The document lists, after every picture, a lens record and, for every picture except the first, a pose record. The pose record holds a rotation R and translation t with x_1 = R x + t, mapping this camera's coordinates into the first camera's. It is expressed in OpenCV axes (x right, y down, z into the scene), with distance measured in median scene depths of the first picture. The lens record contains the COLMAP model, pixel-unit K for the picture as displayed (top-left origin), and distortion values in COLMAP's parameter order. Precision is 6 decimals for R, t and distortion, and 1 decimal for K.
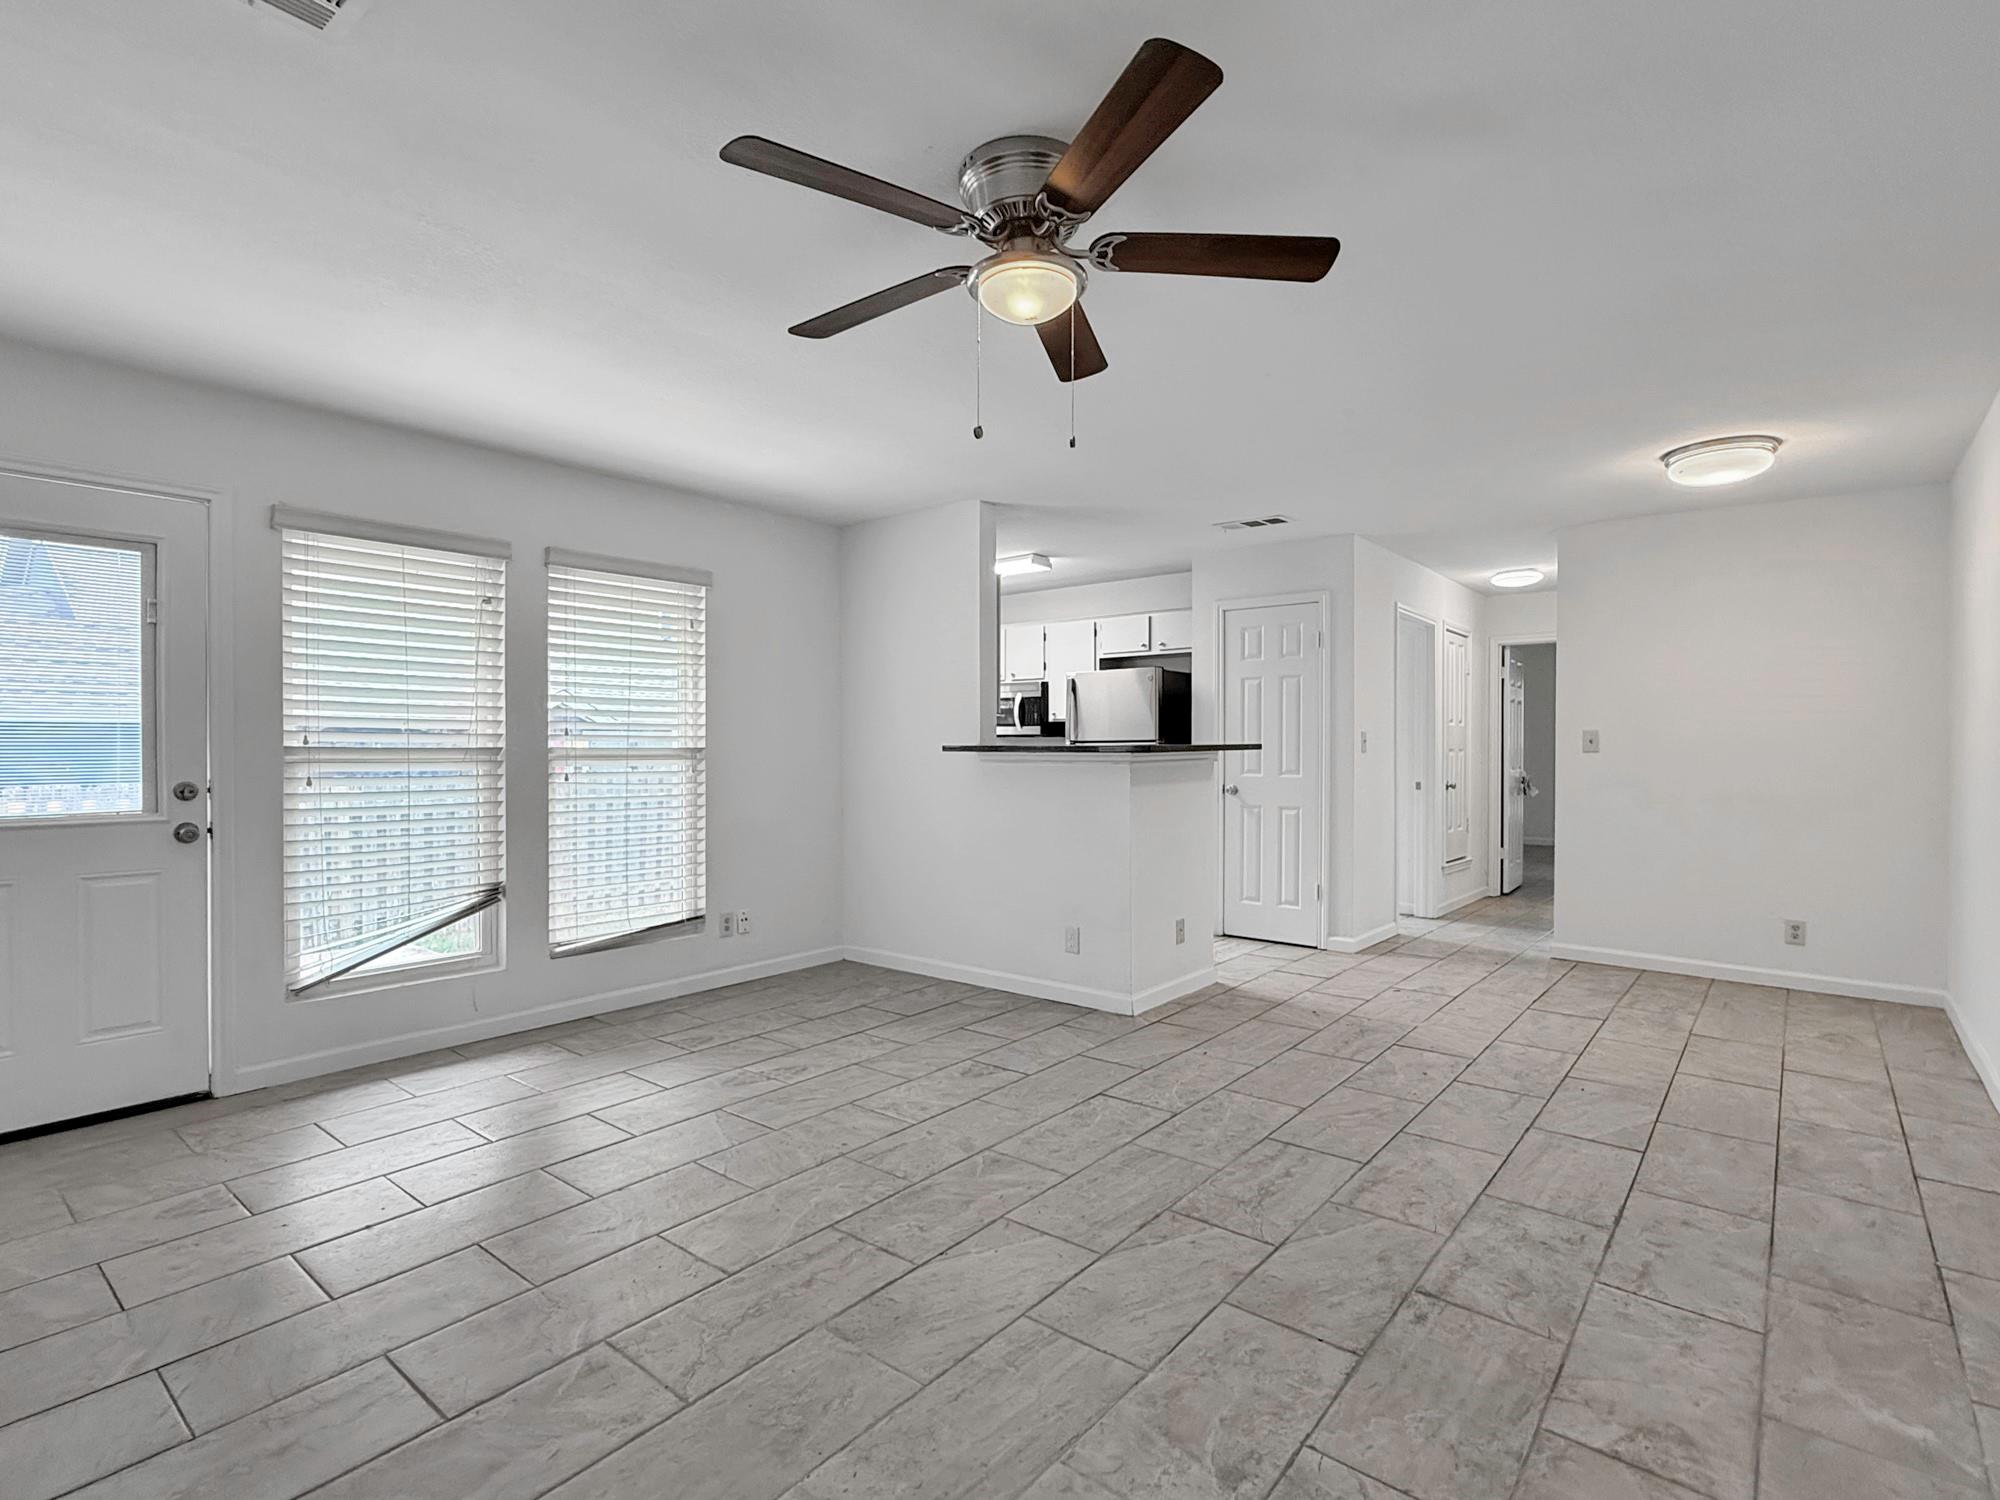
lens RADIAL K [[1007.3, 0, 987.5], [0, 1007.3, 771.5], [0, 0, 1]] dist [-0.019505, 0.009407]
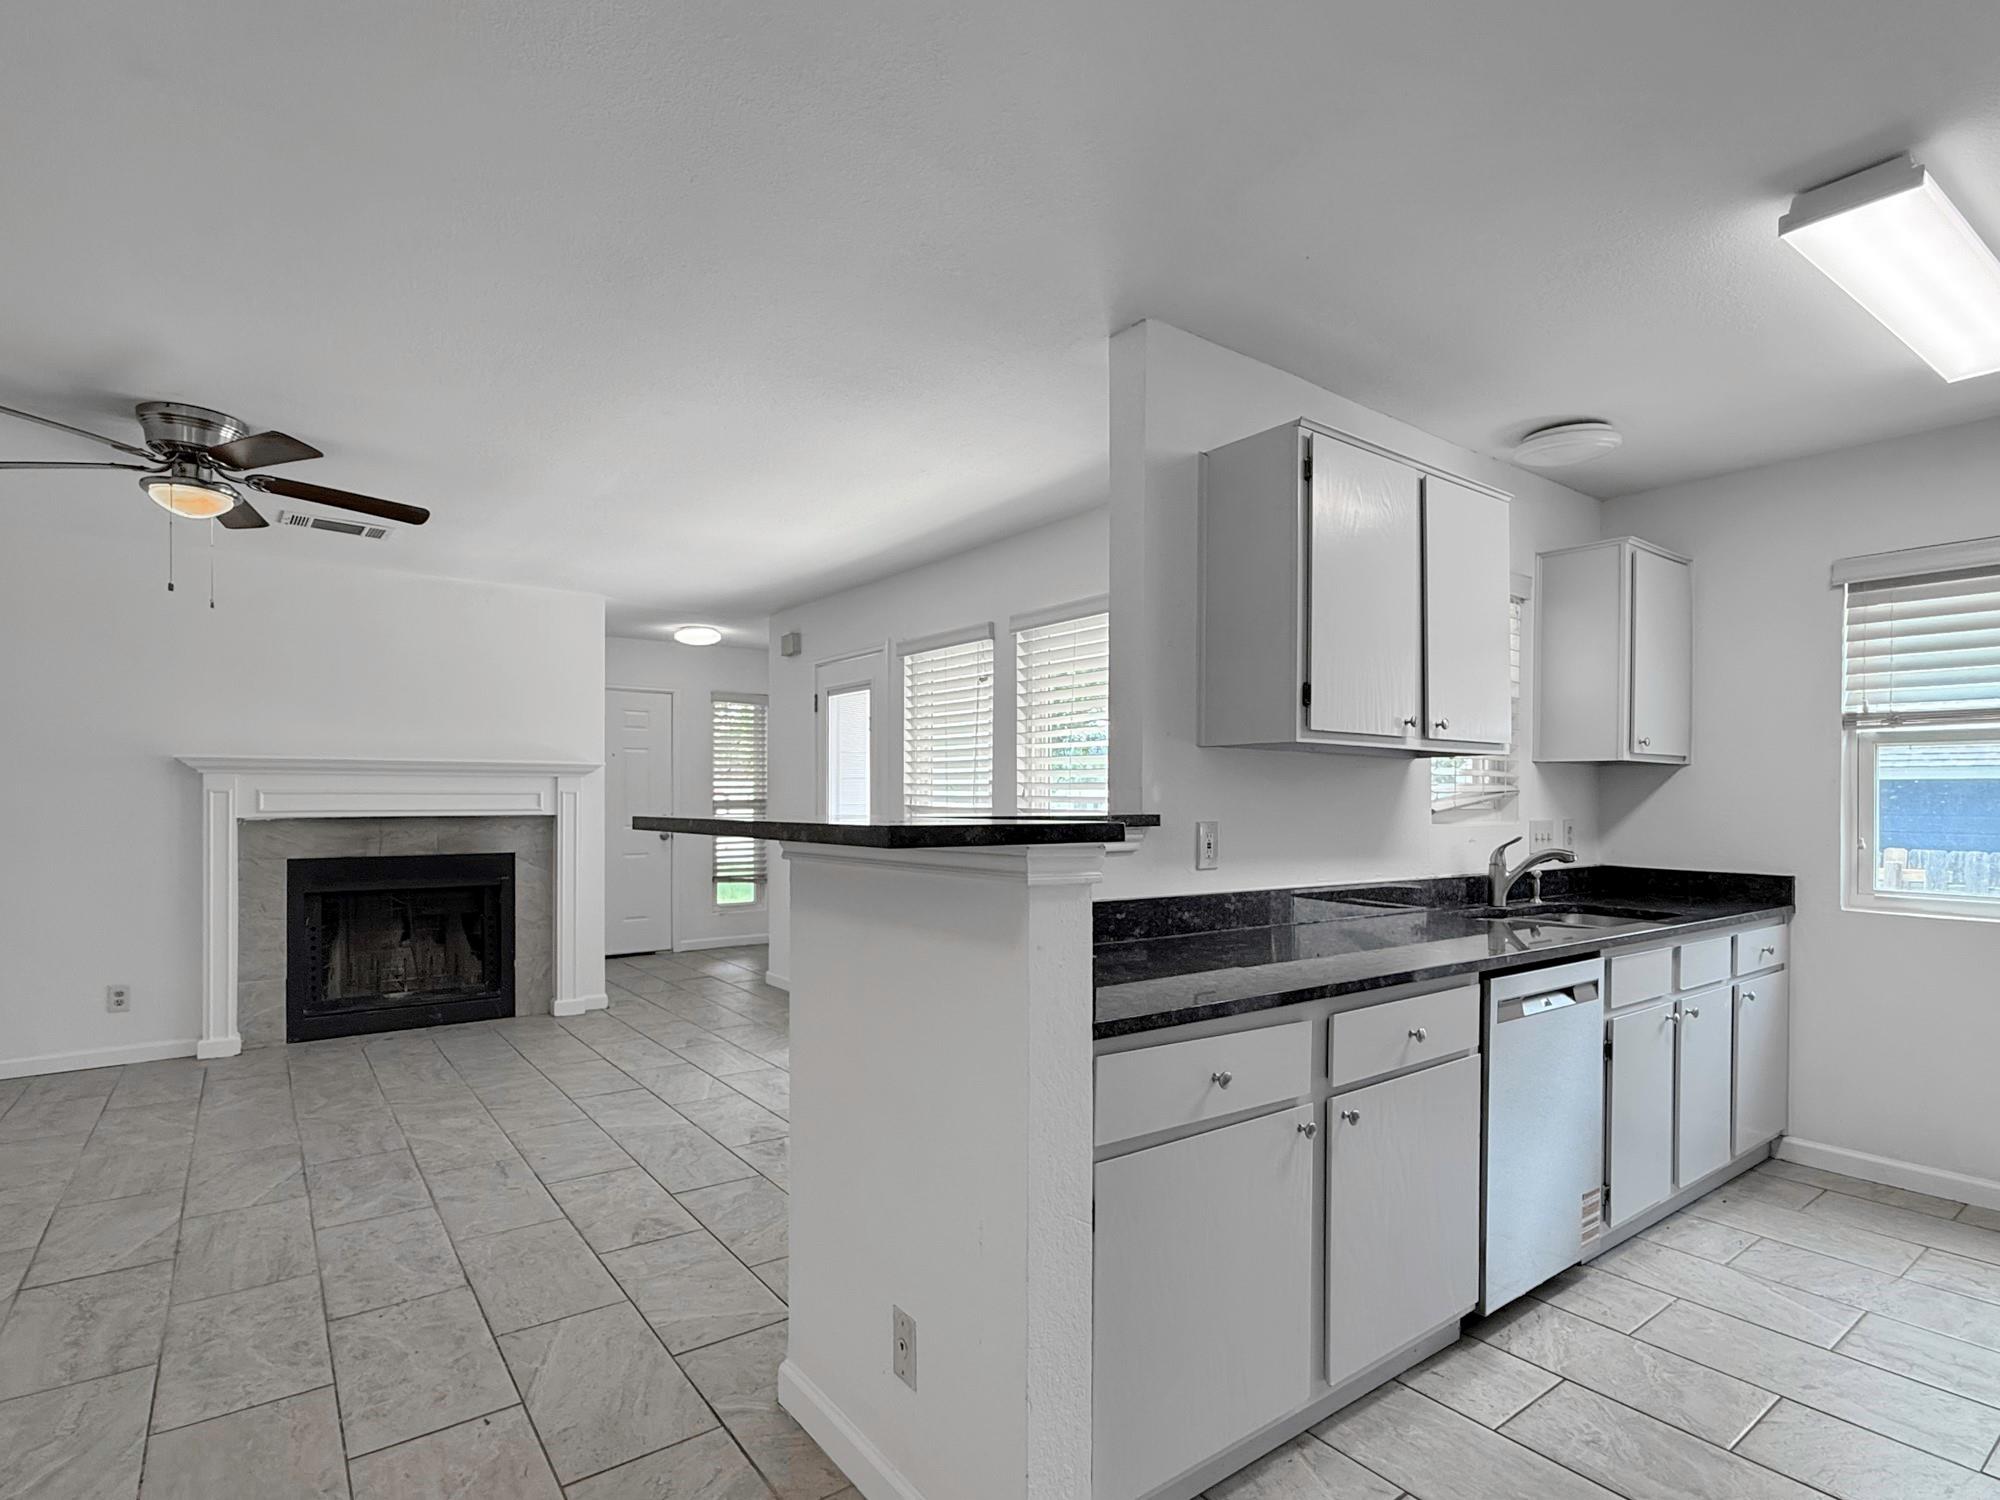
lens RADIAL K [[1007.3, 0, 994.9], [0, 1007.3, 797.3], [0, 0, 1]] dist [-0.019505, 0.009407]
pose [[-0.240533, -0.000674, -0.970641, 0.848731], [-0.032465, 0.999446, 0.007351, -0.060313], [0.970098, 0.033280, -0.240422, 1.792670]]
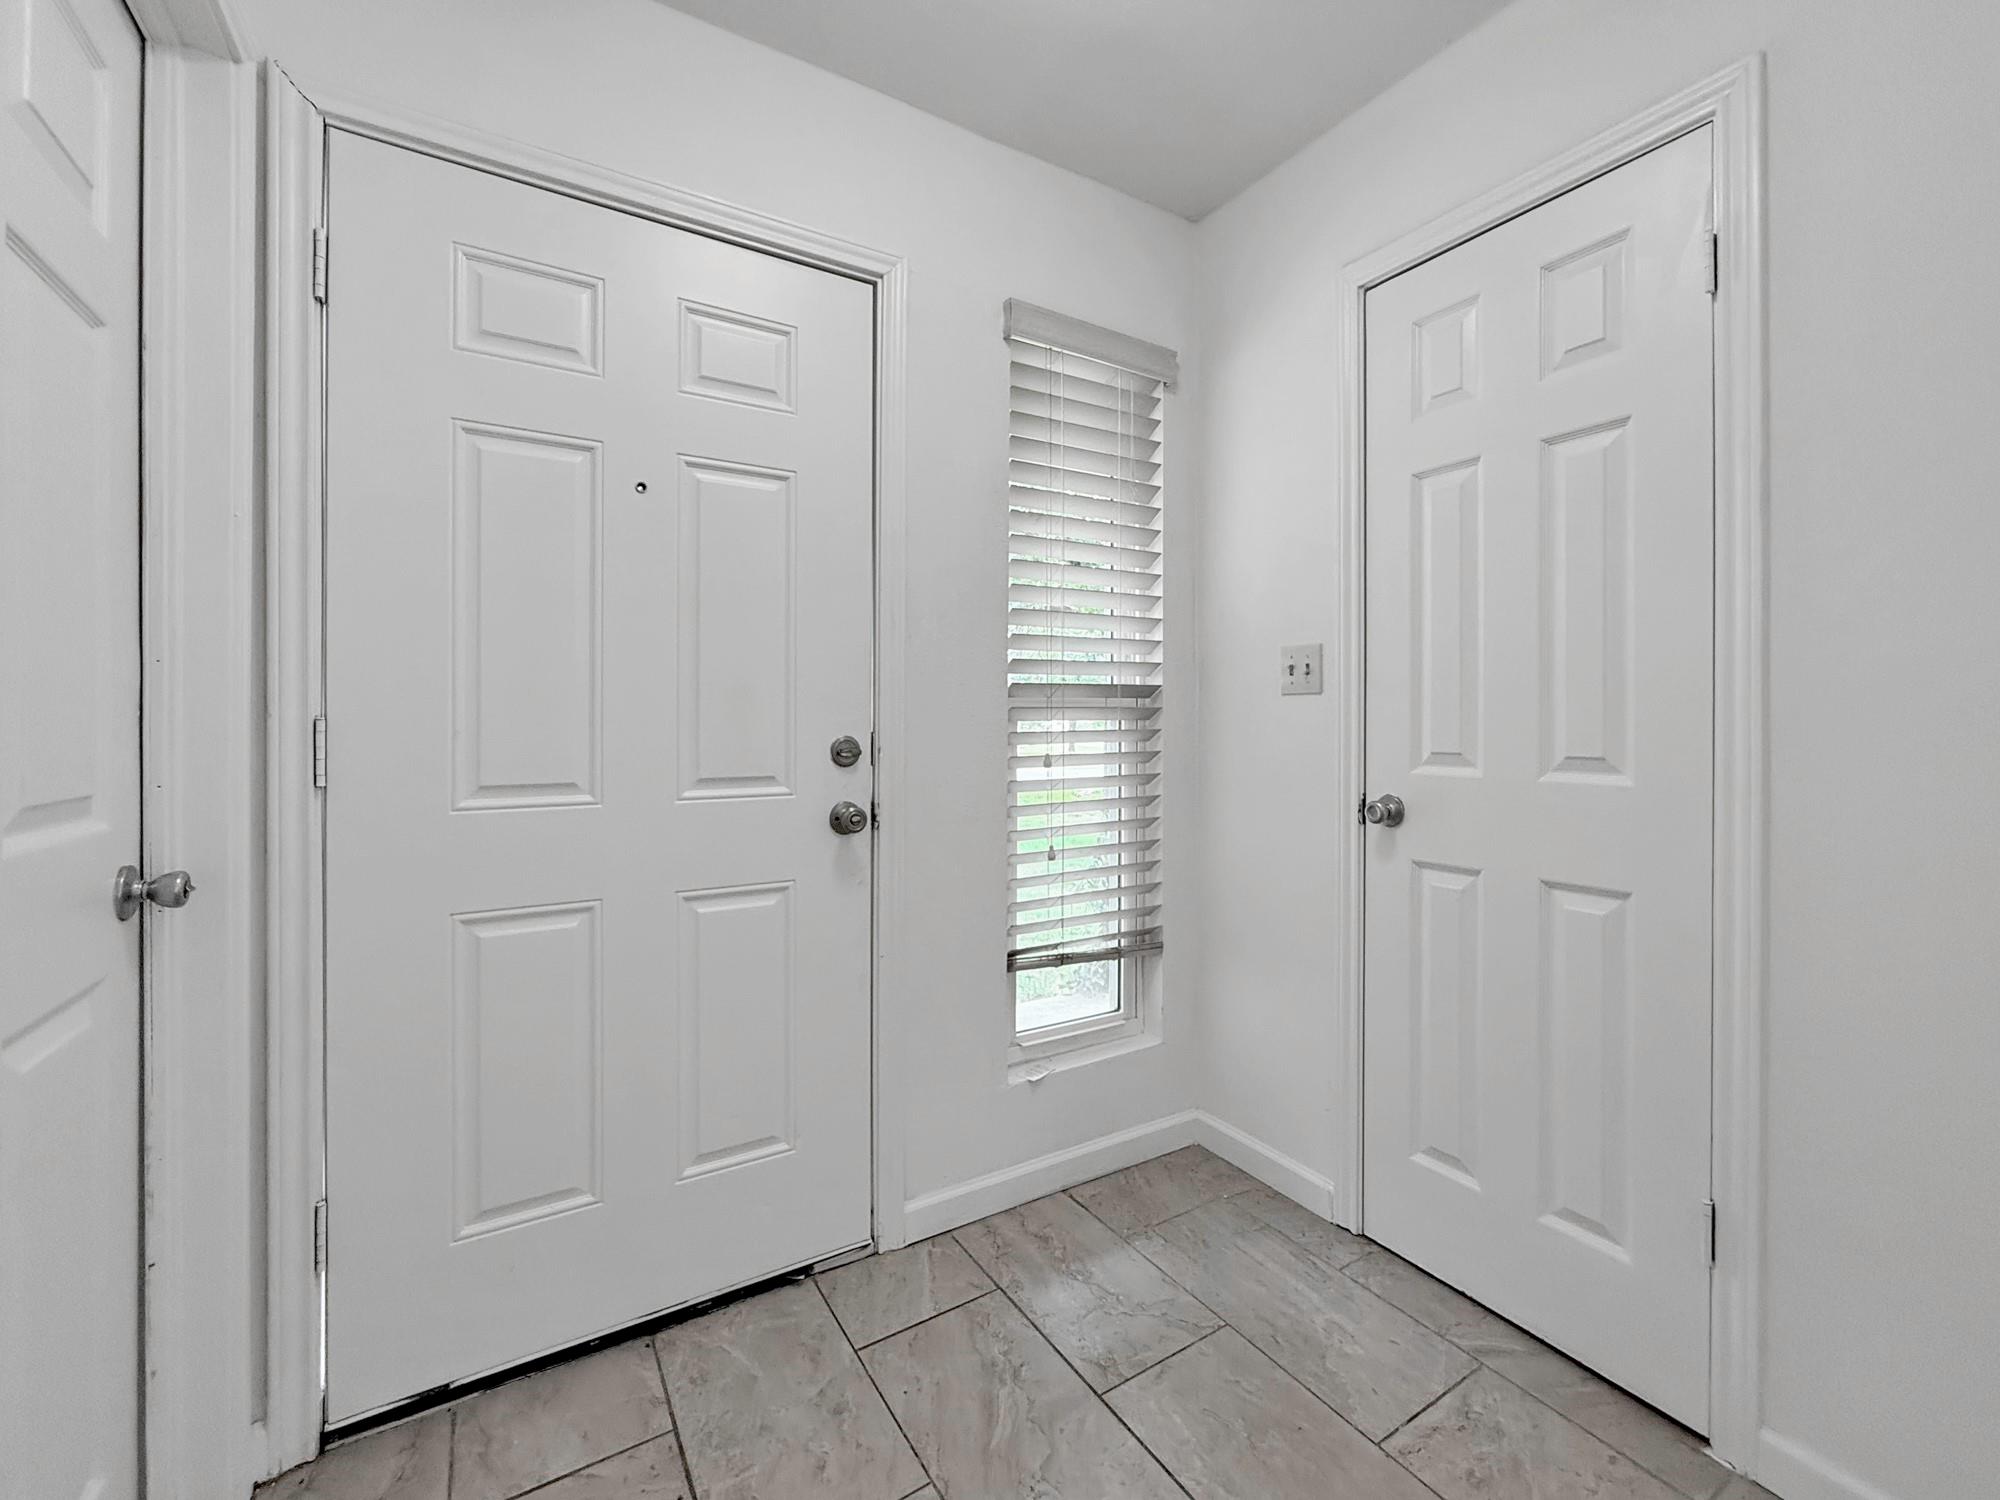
lens RADIAL K [[831.1, 0, 990.5], [0, 831.1, 714.9], [0, 0, 1]] dist [-0.001609, 0.000489]
pose [[-0.328447, -0.005221, -0.944508, -1.030662], [-0.031813, 0.999478, 0.005538, 0.012610], [0.943987, 0.031867, -0.328441, 0.576641]]
